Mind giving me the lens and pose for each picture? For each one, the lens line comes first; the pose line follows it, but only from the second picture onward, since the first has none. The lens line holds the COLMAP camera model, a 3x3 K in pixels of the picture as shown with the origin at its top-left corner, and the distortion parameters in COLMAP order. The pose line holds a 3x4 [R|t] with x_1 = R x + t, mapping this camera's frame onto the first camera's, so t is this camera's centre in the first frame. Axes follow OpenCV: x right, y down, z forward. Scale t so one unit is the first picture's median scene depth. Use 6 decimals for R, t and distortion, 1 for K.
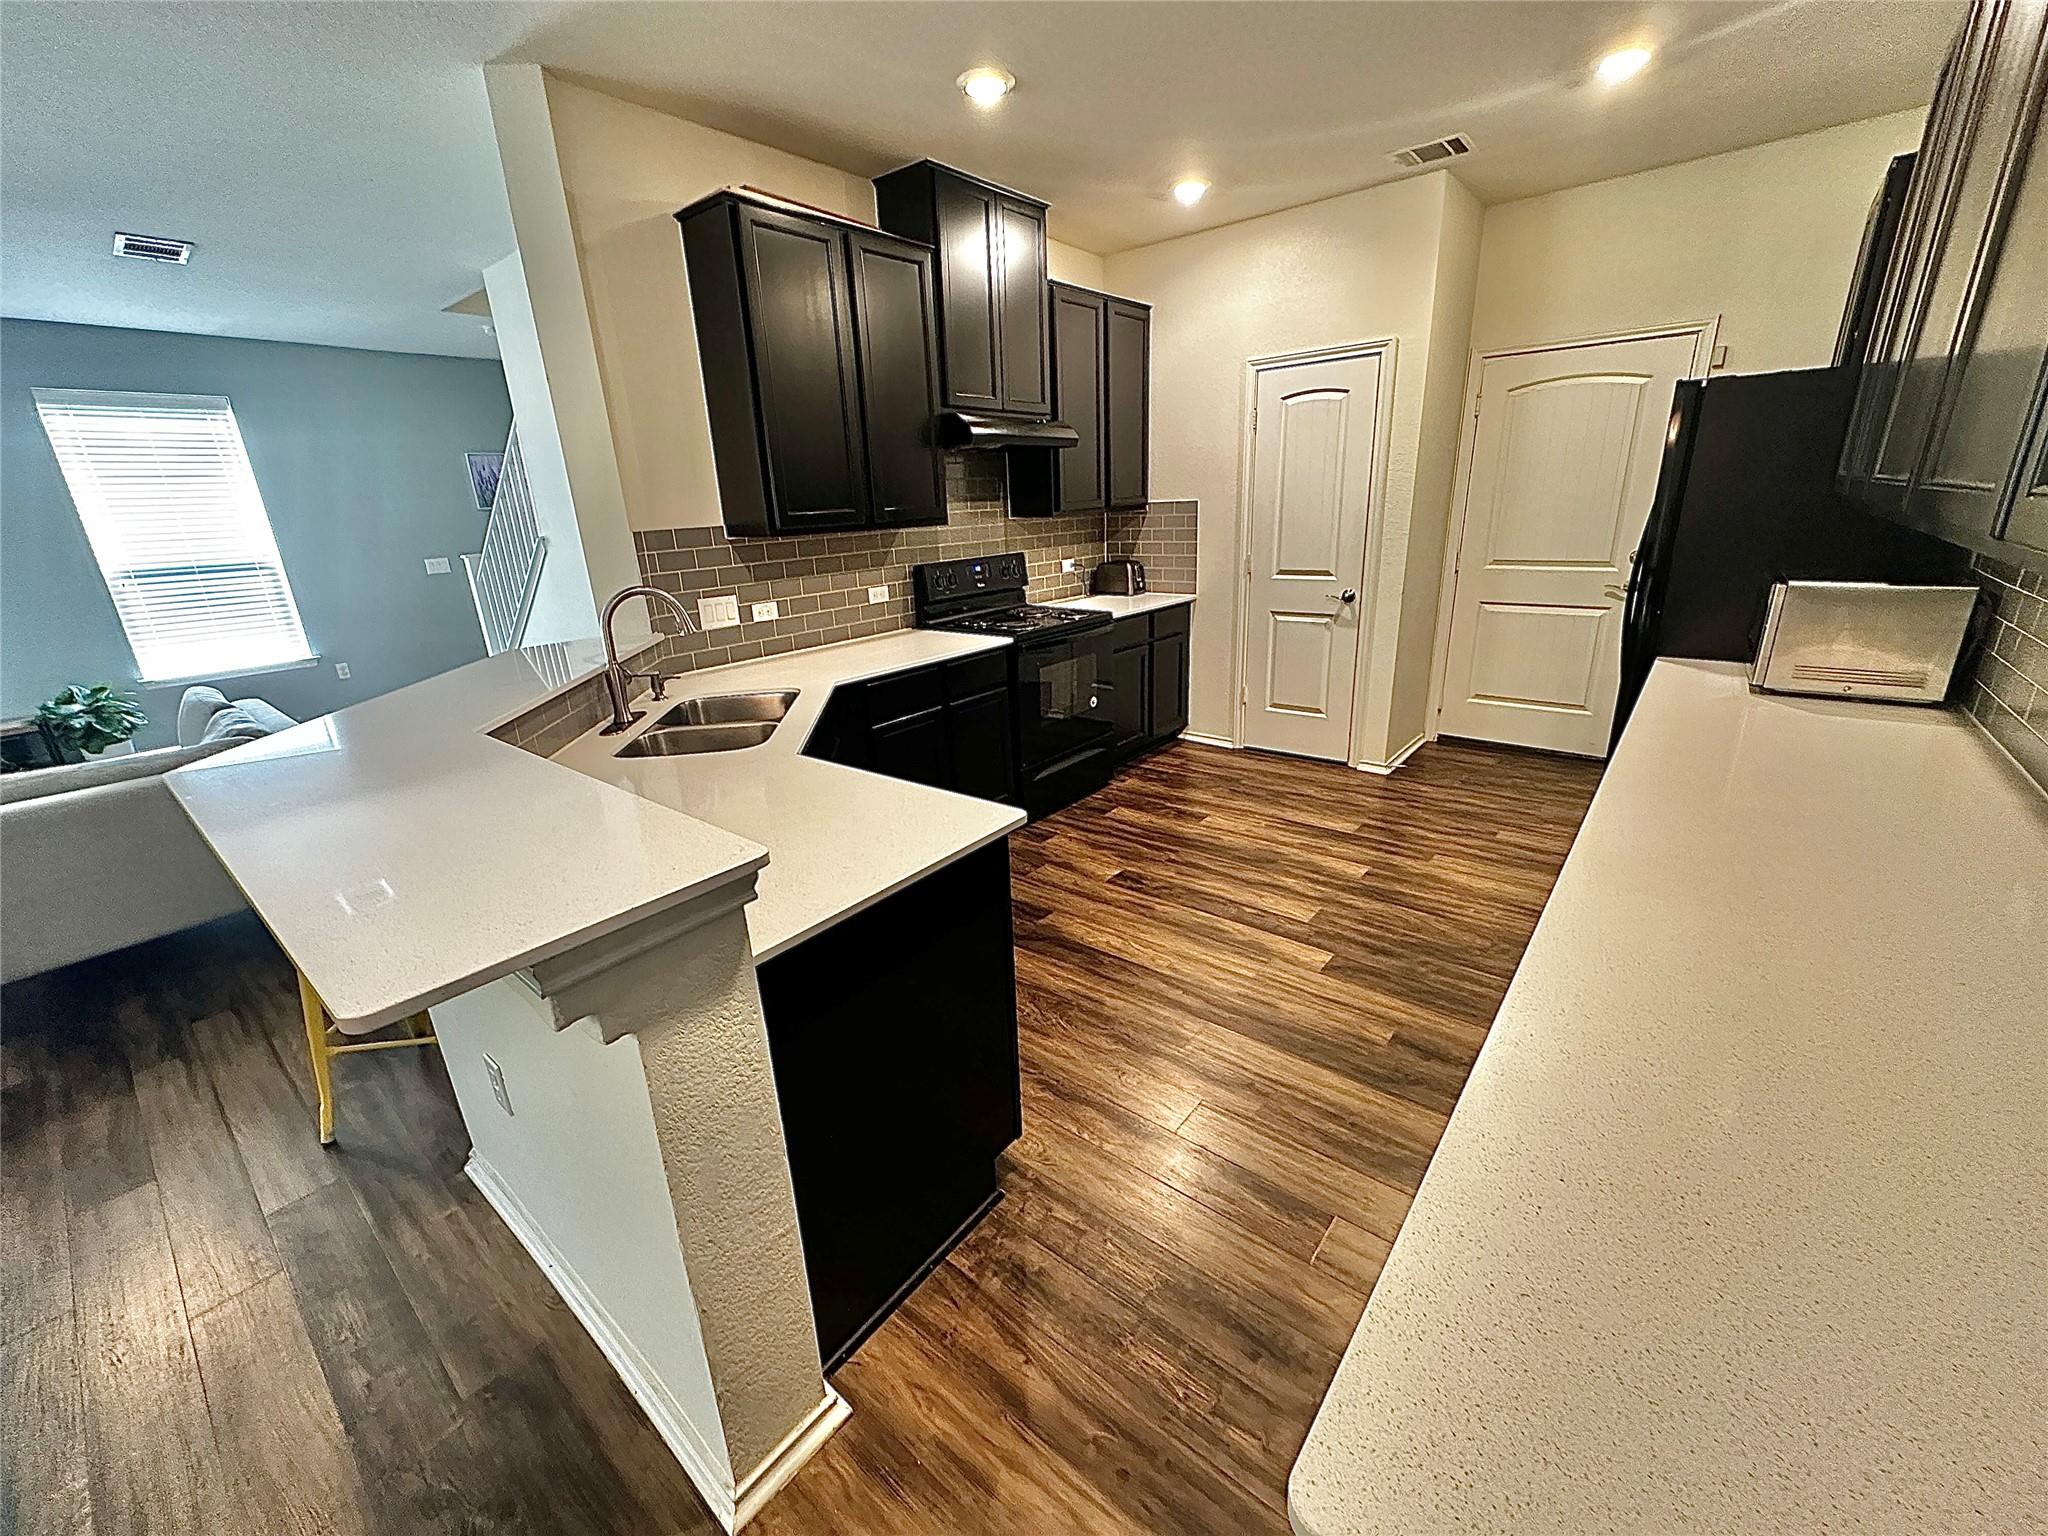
lens RADIAL K [[817.4, 0, 1025.9], [0, 817.4, 769.1], [0, 0, 1]] dist [0.000281, 0.000389]
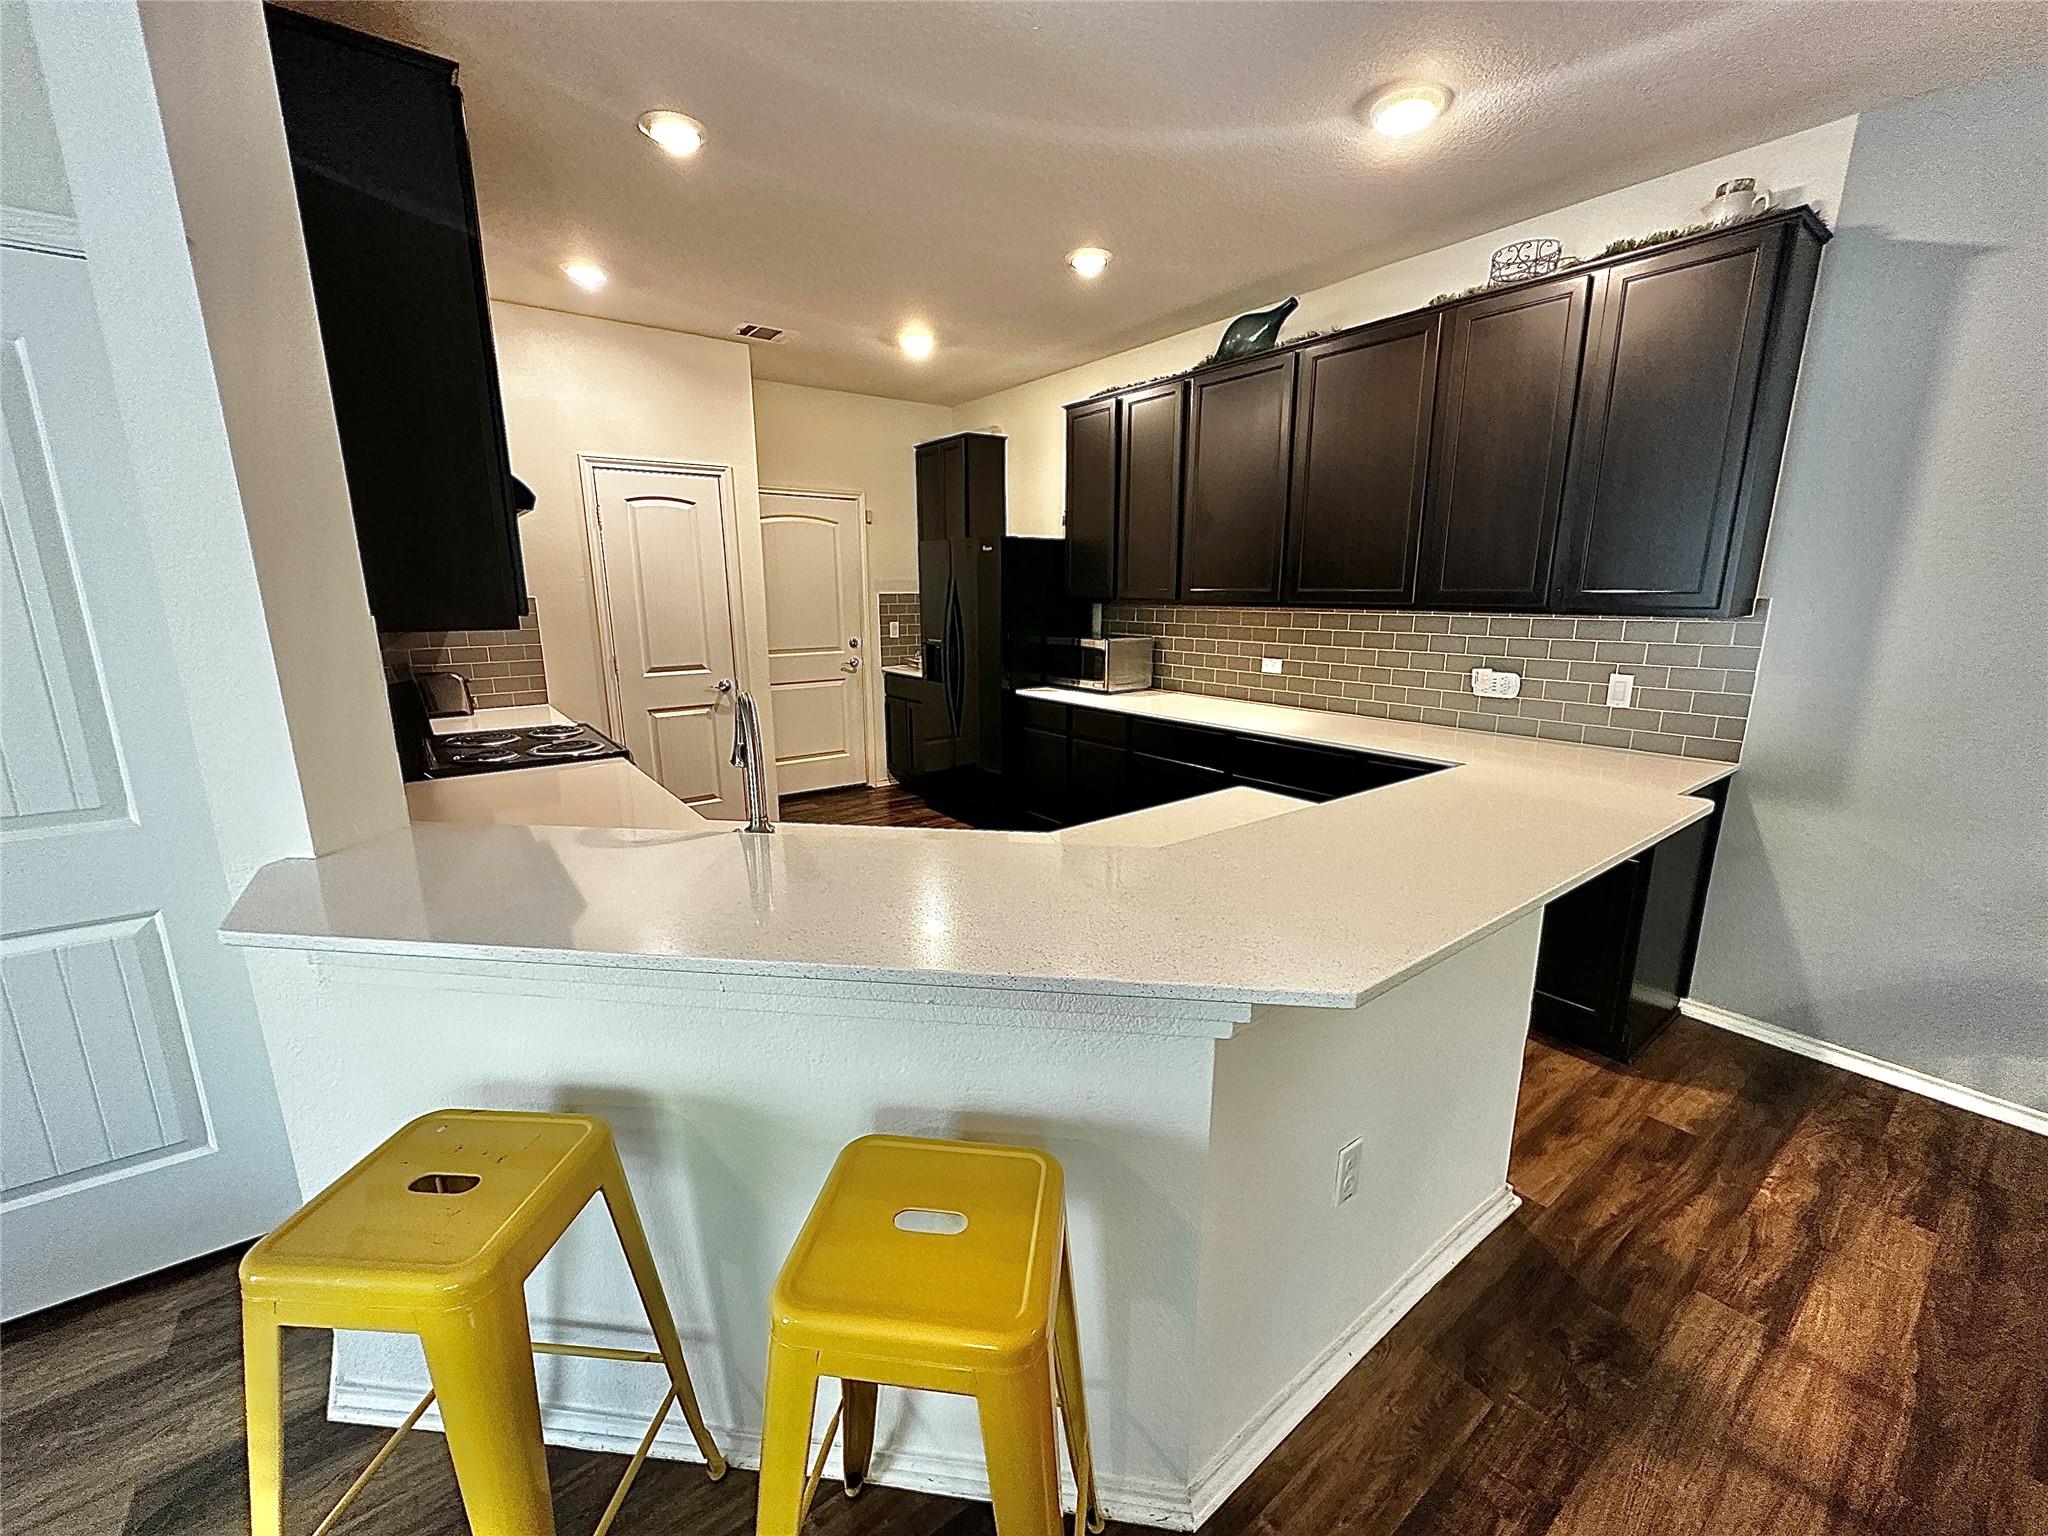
lens RADIAL K [[817.4, 0, 1025.9], [0, 817.4, 769.1], [0, 0, 1]] dist [0.000281, 0.000389]
pose [[0.230310, -0.173235, 0.957573, -0.602888], [0.302292, 0.948080, 0.098812, -0.096715], [-0.924974, 0.266709, 0.270720, 0.379367]]
